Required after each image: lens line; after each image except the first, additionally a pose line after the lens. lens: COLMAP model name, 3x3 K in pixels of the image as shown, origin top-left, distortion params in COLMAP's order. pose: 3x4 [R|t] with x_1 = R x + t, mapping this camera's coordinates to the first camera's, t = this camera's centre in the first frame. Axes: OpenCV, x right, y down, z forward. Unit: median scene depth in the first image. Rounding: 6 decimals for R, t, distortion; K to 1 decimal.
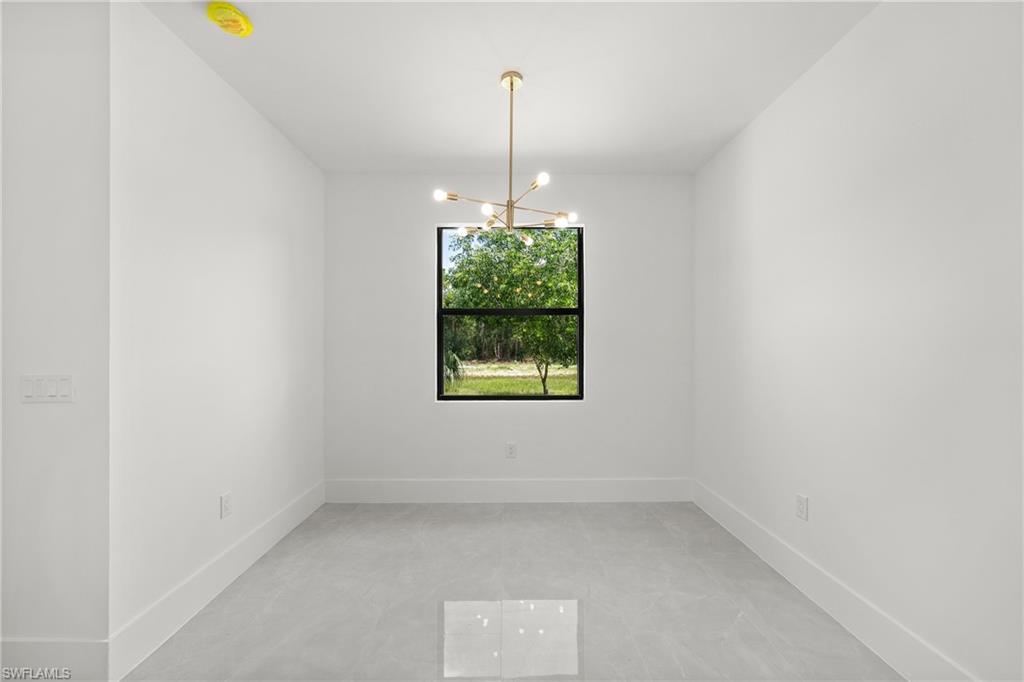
lens RADIAL K [[389.4, 0, 510.6], [0, 389.4, 345.3], [0, 0, 1]] dist [0.000671, -0.000364]
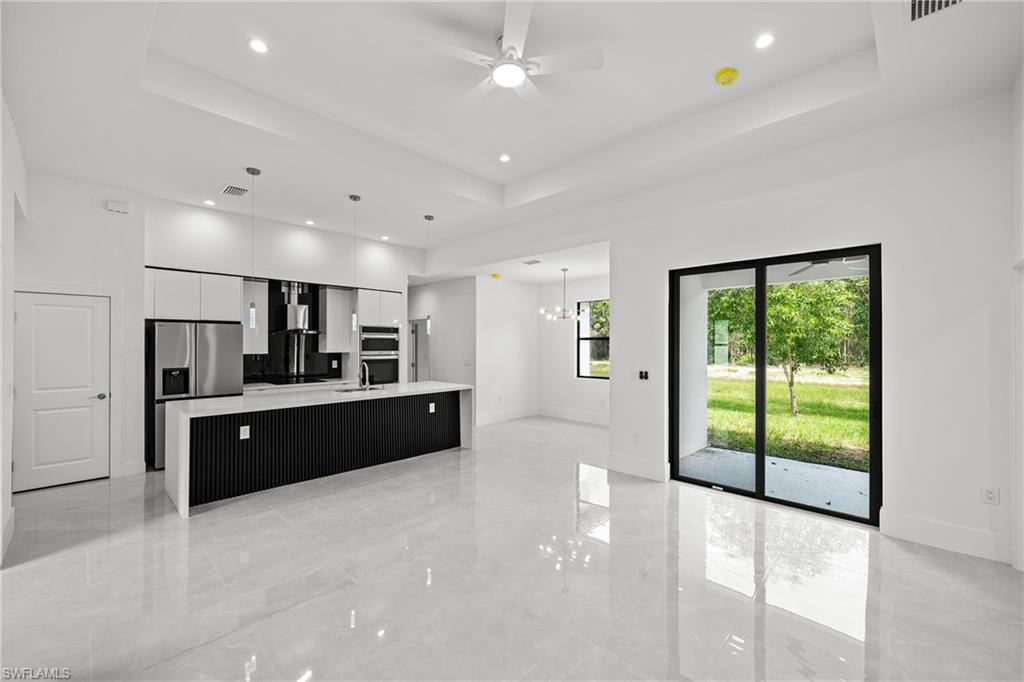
lens RADIAL K [[416.0, 0, 505.7], [0, 416.0, 340.7], [0, 0, 1]] dist [0.000317, -0.000289]
pose [[0.704360, 0.001479, -0.709841, 1.265806], [-0.006952, 0.999964, -0.004815, -0.059914], [0.709809, 0.008326, 0.704345, -1.045823]]
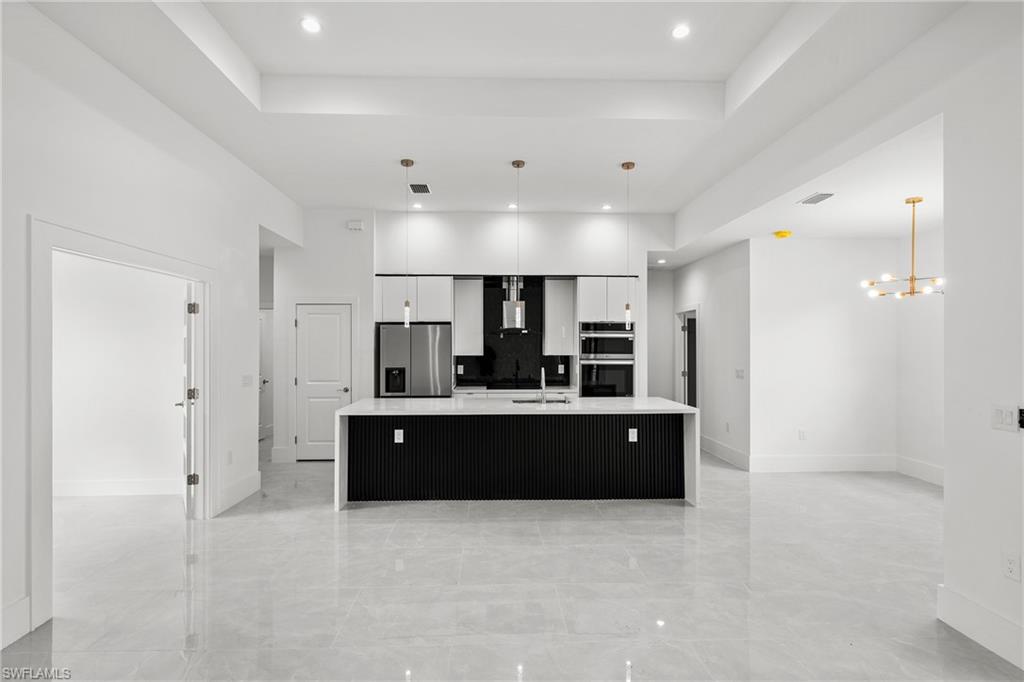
lens RADIAL K [[491.2, 0, 504.0], [0, 491.2, 346.4], [0, 0, 1]] dist [0.002936, -0.000621]
pose [[0.012454, 0.008530, -0.999886, 1.254822], [-0.002484, 0.999961, 0.008499, -0.059072], [0.999919, 0.002378, 0.012475, -0.446935]]
